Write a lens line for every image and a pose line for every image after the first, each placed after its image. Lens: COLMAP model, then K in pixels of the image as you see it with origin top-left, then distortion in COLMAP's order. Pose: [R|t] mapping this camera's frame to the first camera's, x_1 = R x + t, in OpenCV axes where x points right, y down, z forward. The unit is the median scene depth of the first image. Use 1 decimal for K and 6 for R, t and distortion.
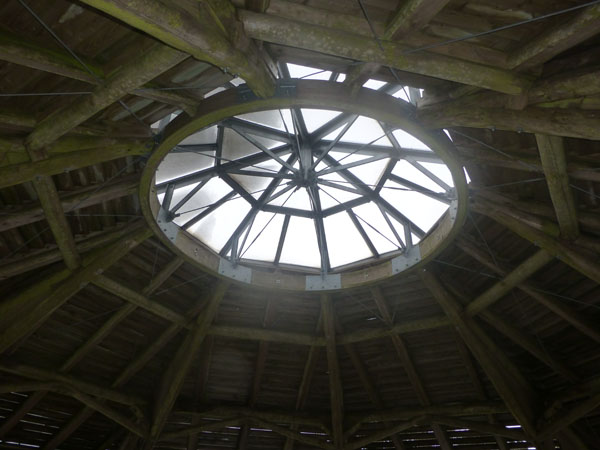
lens RADIAL K [[423.3, 0, 300.0], [0, 423.3, 225.0], [0, 0, 1]] dist [-0.033777, 0.006593]
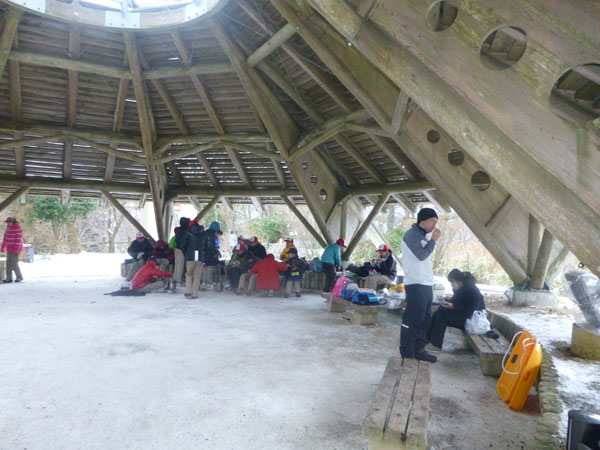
lens RADIAL K [[423.3, 0, 300.0], [0, 423.3, 225.0], [0, 0, 1]] dist [-0.033777, 0.006593]
pose [[0.953289, -0.011611, 0.301835, 0.144672], [-0.165047, 0.816878, 0.552693, -0.091403], [-0.252980, -0.576693, 0.776805, -0.217325]]
